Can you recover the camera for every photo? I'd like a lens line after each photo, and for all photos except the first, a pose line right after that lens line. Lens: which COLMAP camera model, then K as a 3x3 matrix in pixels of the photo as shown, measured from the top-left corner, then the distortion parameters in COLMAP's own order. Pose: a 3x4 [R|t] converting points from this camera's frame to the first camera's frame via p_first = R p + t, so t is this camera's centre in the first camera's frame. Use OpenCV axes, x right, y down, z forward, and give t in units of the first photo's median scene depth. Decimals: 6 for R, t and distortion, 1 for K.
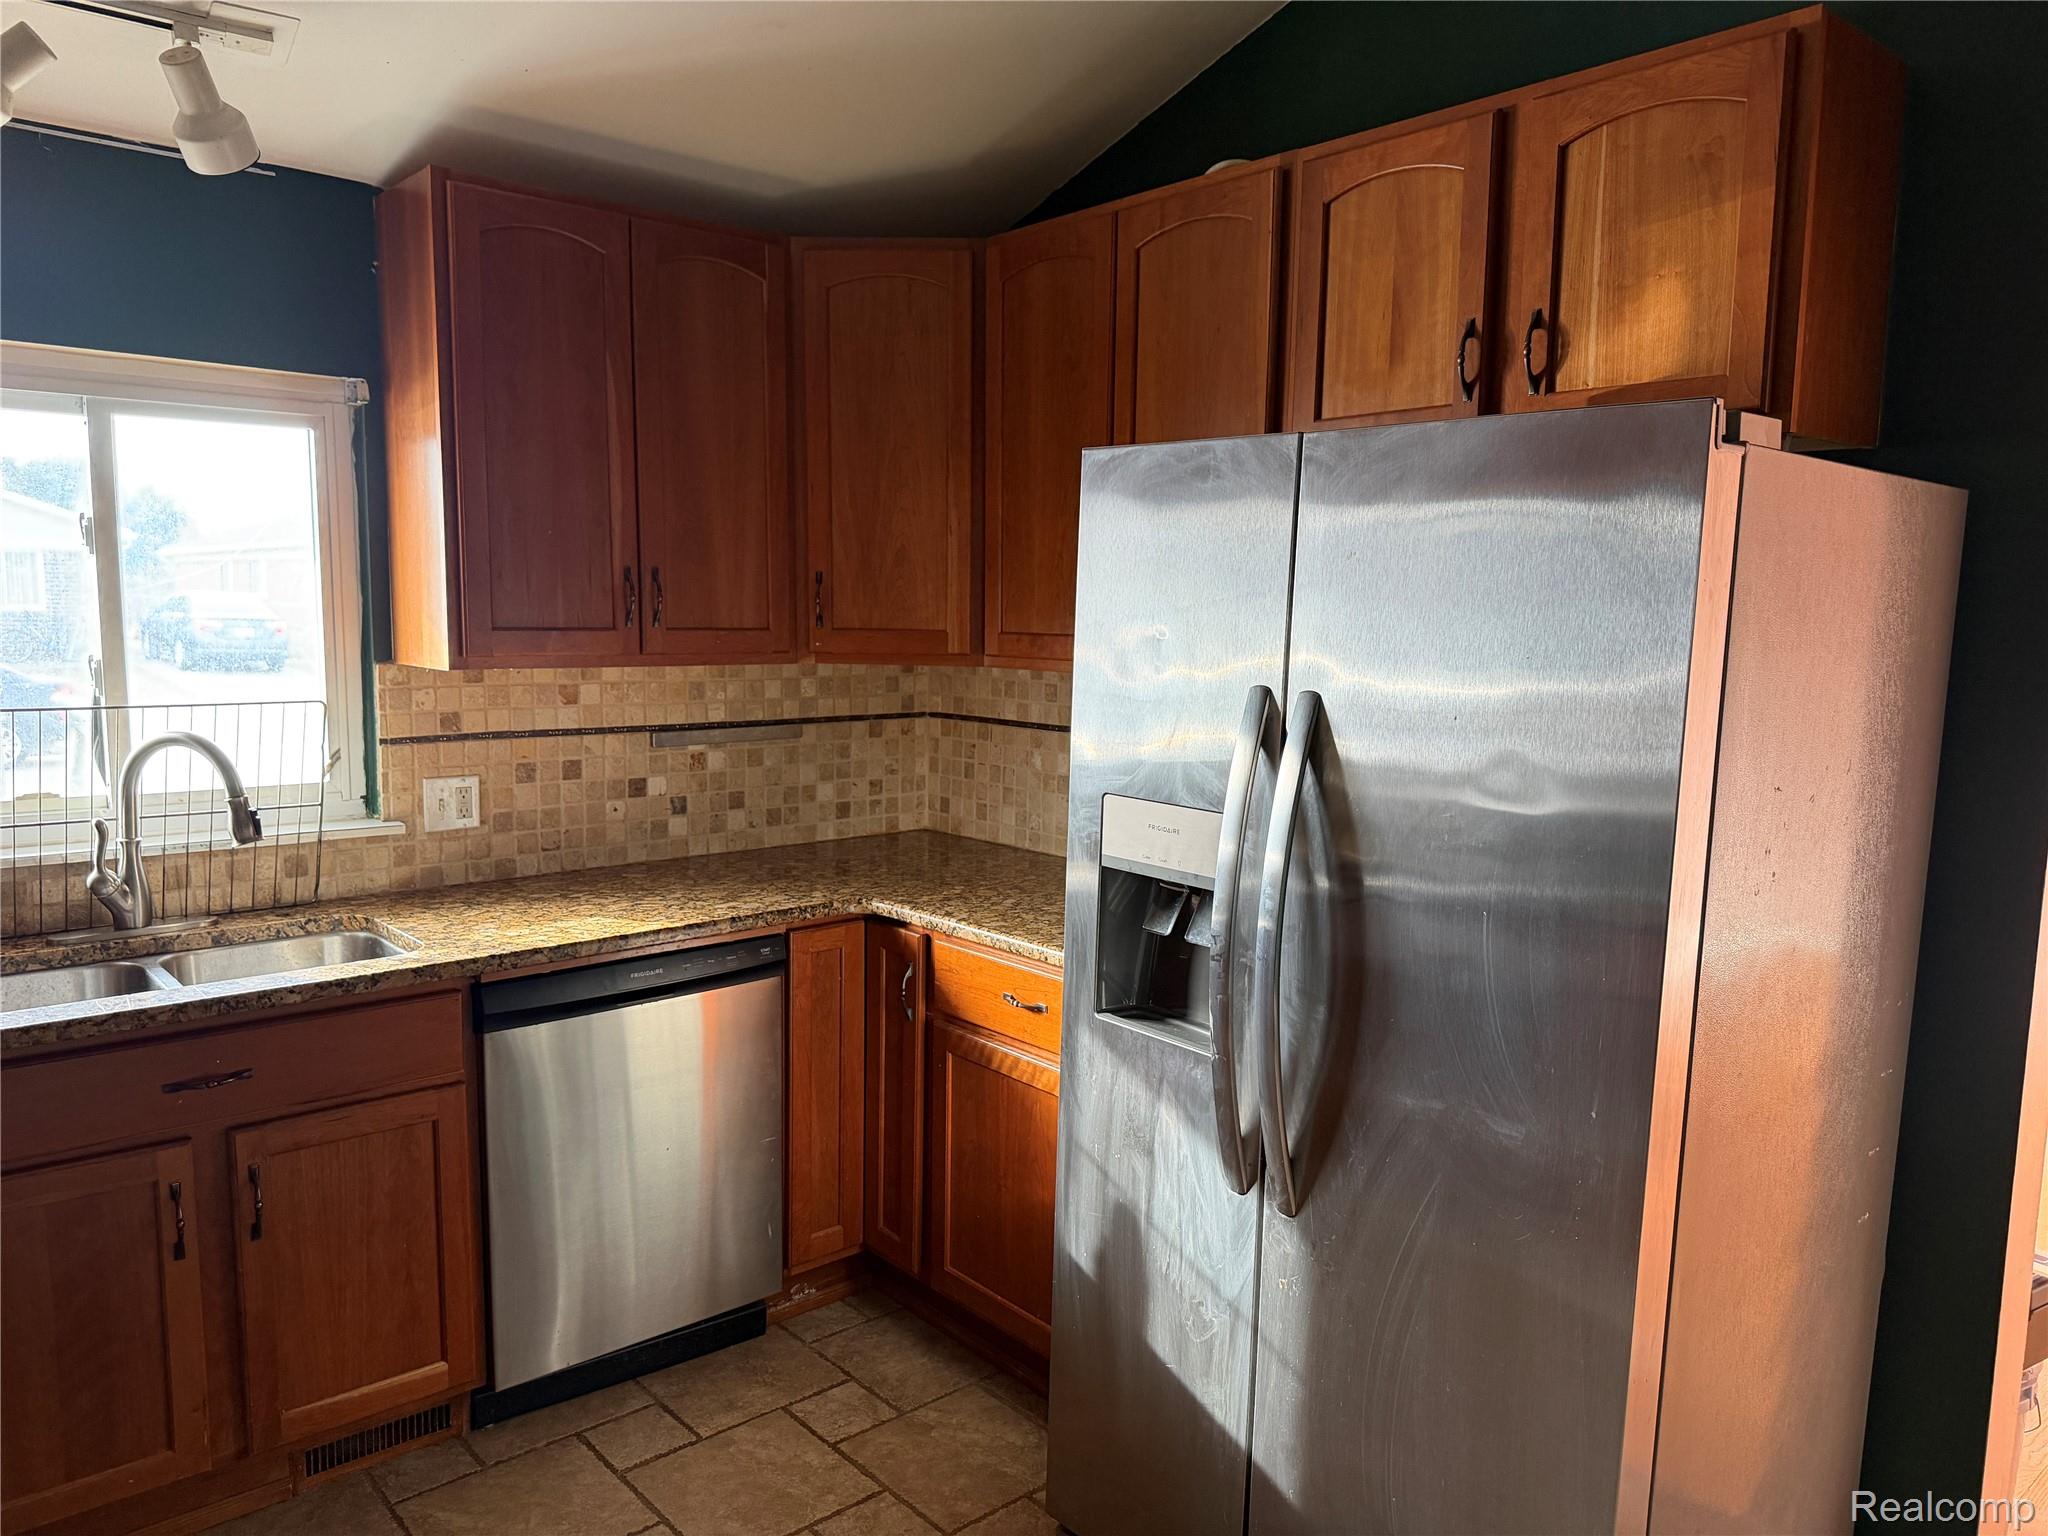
lens RADIAL K [[1445.6, 0, 1022.2], [0, 1445.6, 771.4], [0, 0, 1]] dist [0.039217, -0.007984]
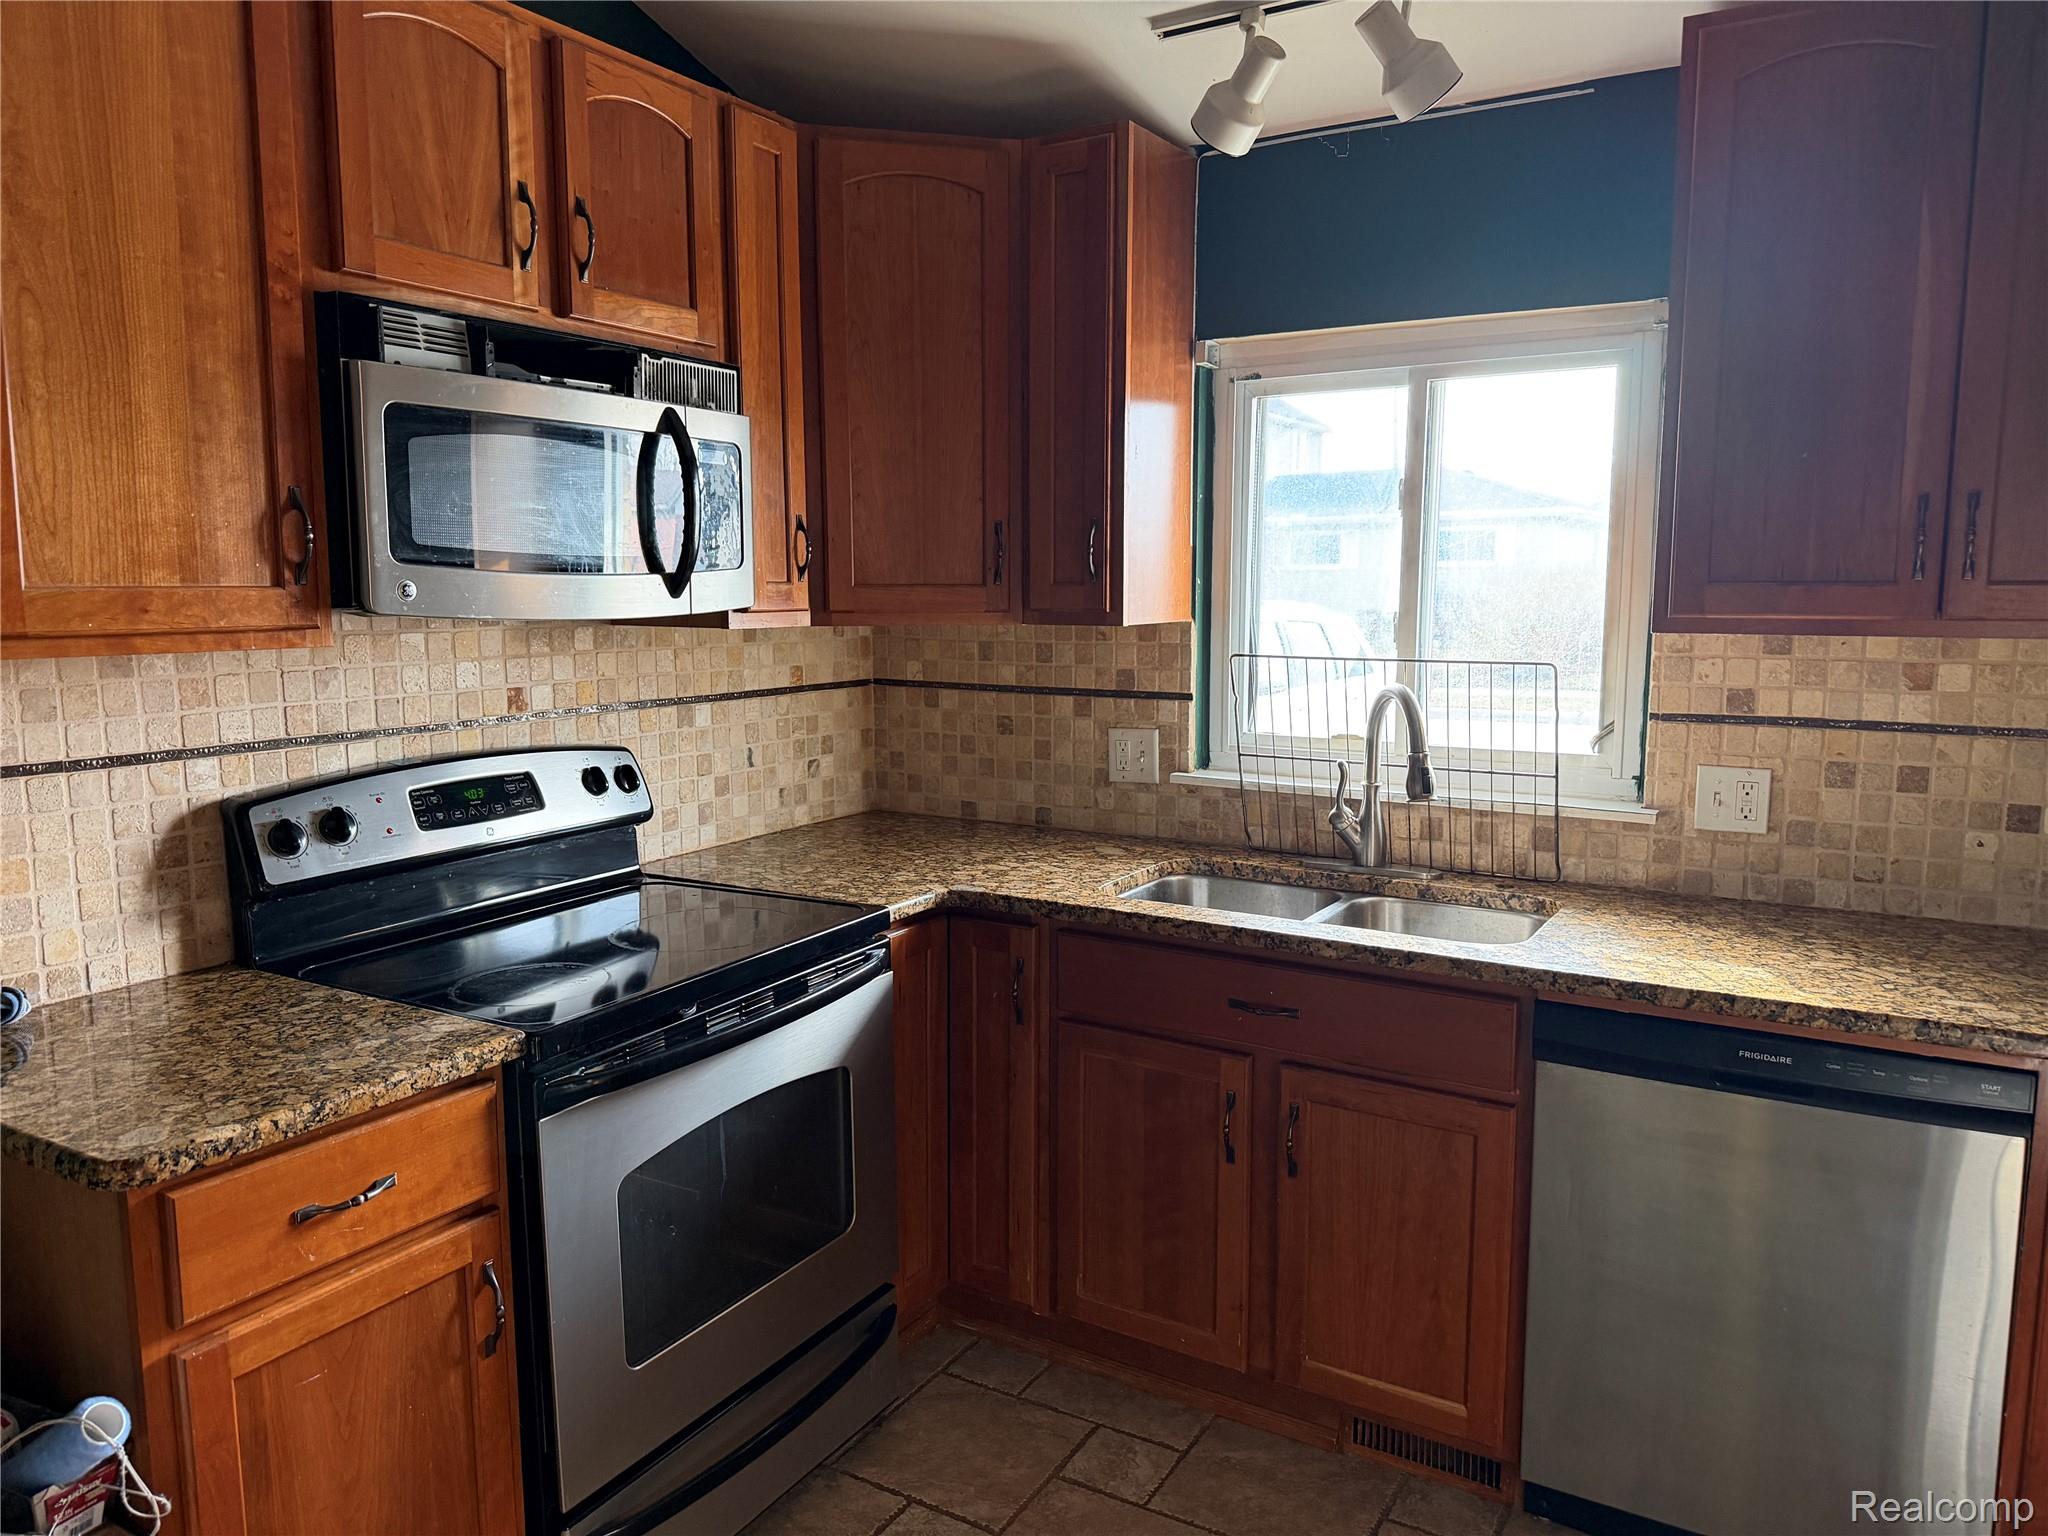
lens RADIAL K [[1445.6, 0, 1021.5], [0, 1445.6, 767.1], [0, 0, 1]] dist [0.039217, -0.007984]
pose [[0.314132, 0.111001, -0.942868, 0.264403], [-0.108732, 0.990813, 0.080419, -0.019383], [0.943132, 0.077258, 0.323315, 0.363598]]
